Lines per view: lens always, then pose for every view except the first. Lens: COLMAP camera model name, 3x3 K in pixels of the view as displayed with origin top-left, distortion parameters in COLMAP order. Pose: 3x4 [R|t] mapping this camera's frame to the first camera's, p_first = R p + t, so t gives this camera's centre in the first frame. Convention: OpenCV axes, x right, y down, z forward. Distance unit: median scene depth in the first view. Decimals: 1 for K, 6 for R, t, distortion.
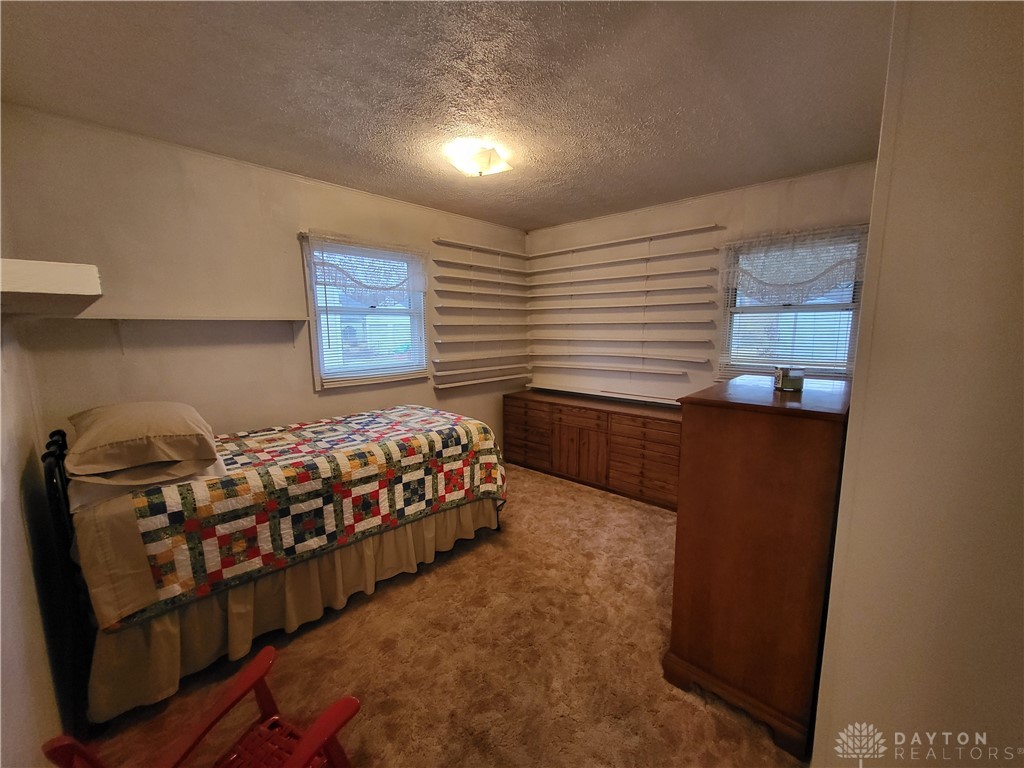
lens RADIAL K [[402.1, 0, 518.7], [0, 402.1, 385.9], [0, 0, 1]] dist [0.001822, -0.000504]
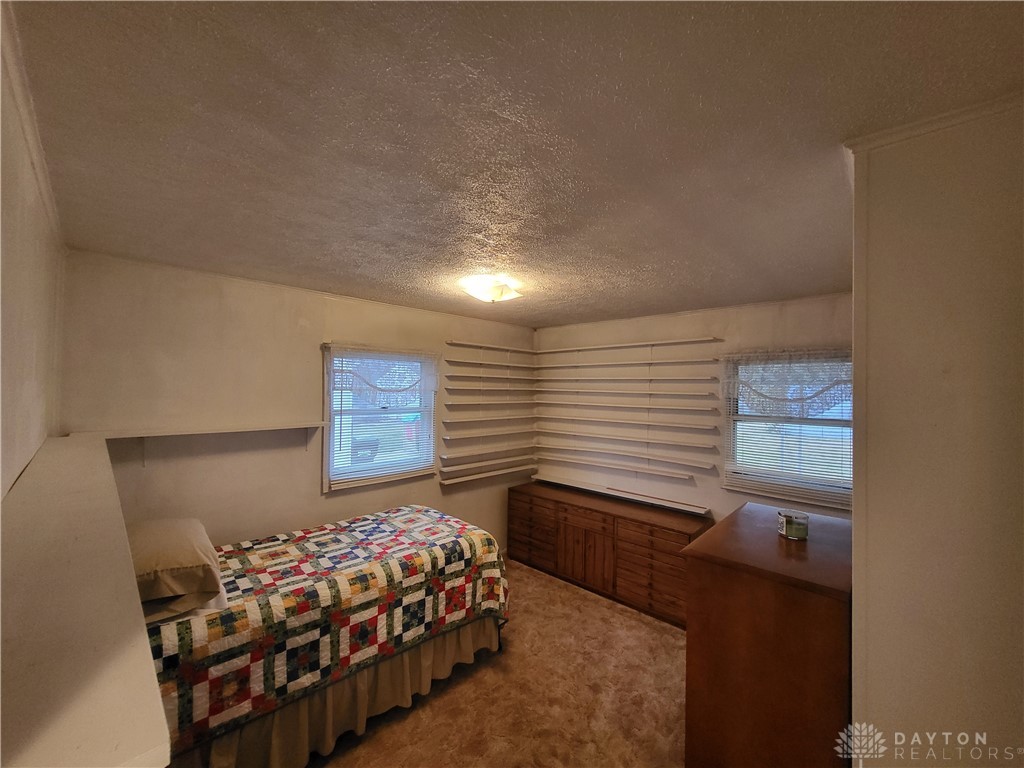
lens RADIAL K [[402.1, 0, 518.7], [0, 402.1, 385.9], [0, 0, 1]] dist [0.001822, -0.000504]
pose [[0.999623, 0.019995, -0.018822, 0.000347], [-0.022659, 0.987805, -0.154036, -0.130436], [0.015513, 0.154404, 0.987886, -0.038060]]
